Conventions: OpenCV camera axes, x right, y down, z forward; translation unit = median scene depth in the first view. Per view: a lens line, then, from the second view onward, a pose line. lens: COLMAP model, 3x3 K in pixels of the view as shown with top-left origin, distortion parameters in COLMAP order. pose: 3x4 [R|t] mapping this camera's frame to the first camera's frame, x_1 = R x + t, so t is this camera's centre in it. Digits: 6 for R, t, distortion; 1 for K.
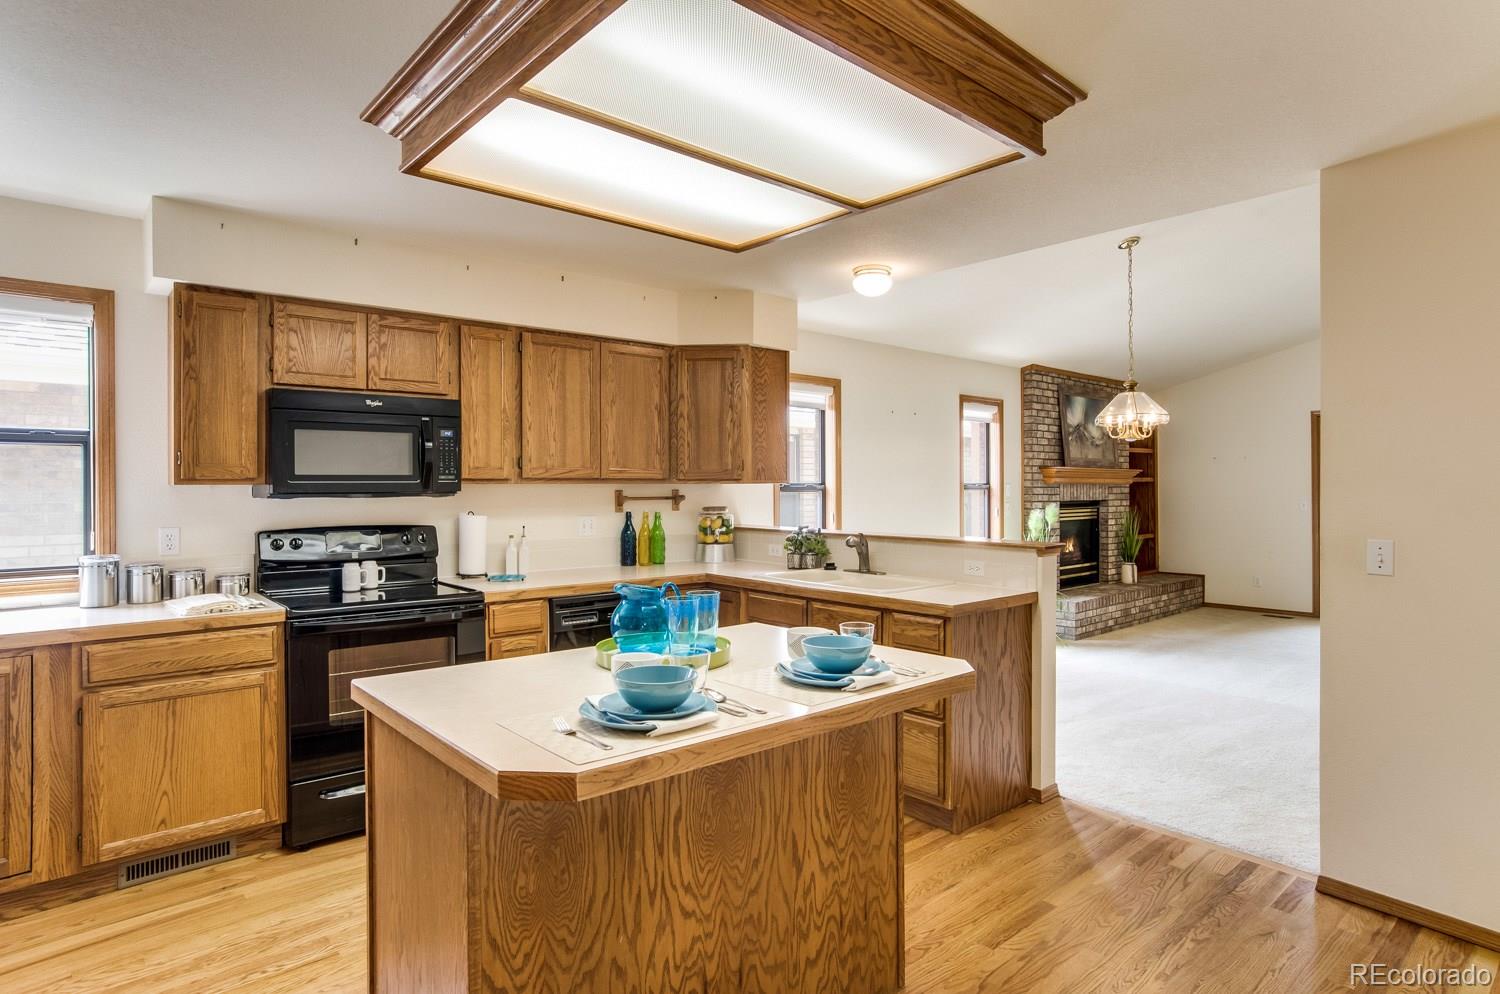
lens RADIAL K [[814.0, 0, 745.8], [0, 814.0, 482.9], [0, 0, 1]] dist [-0.049280, 0.035749]
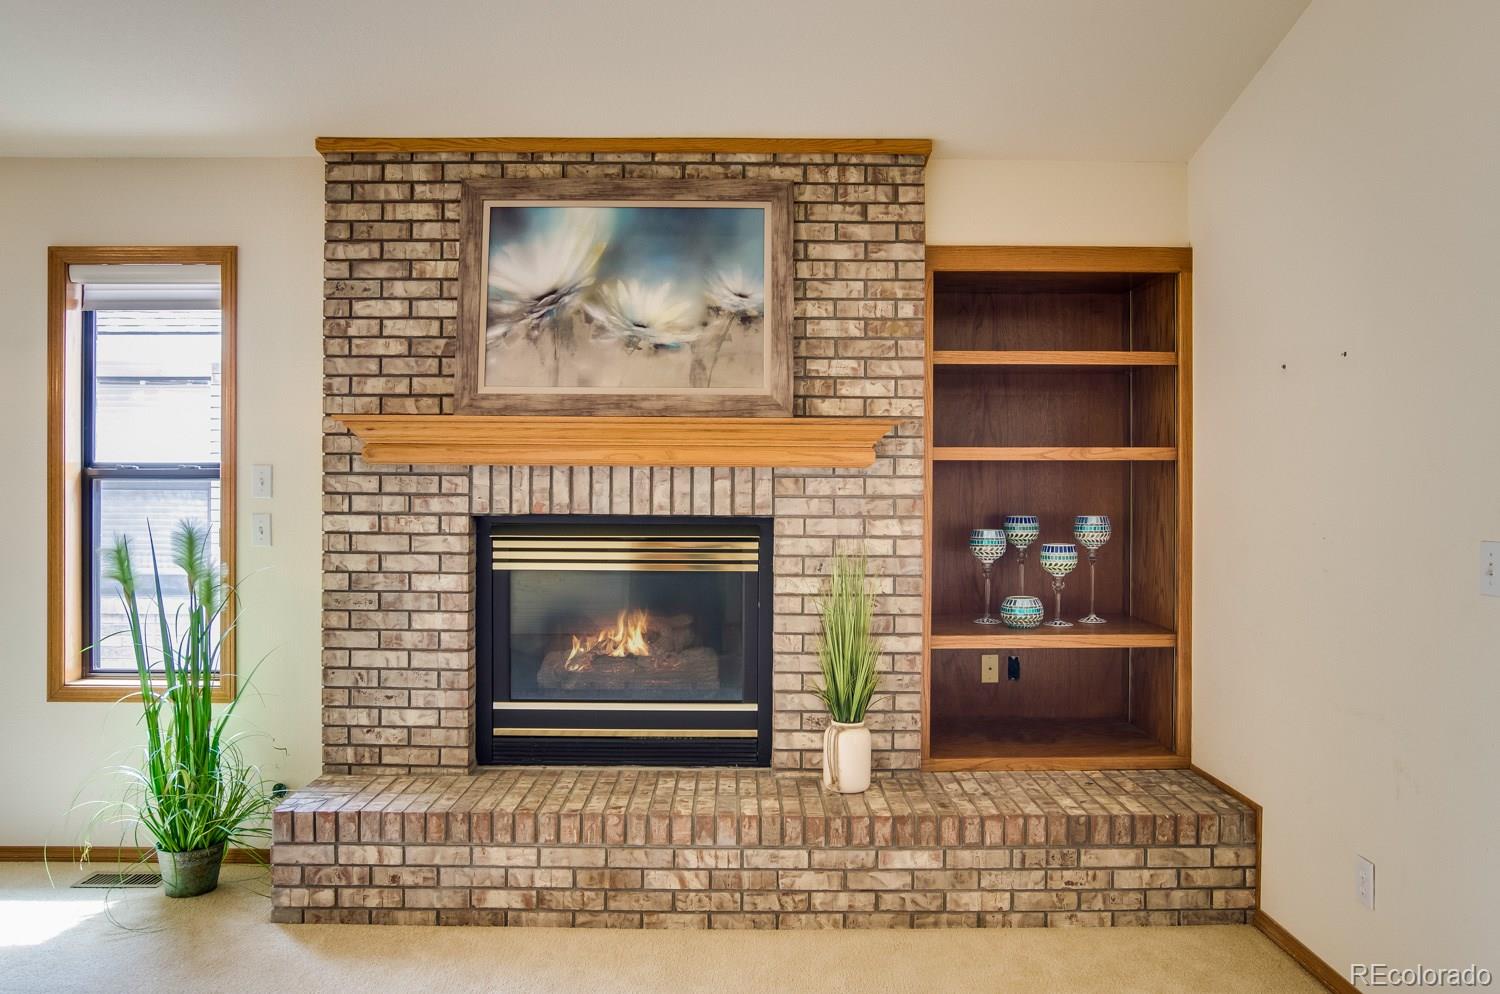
lens RADIAL K [[1070.3, 0, 755.2], [0, 1070.3, 481.3], [0, 0, 1]] dist [-0.072696, 0.064470]
pose [[0.761963, 0.006029, -0.647593, 1.343487], [-0.003484, 0.999980, 0.005210, 0.009423], [0.647611, -0.001713, 0.761969, 1.254537]]
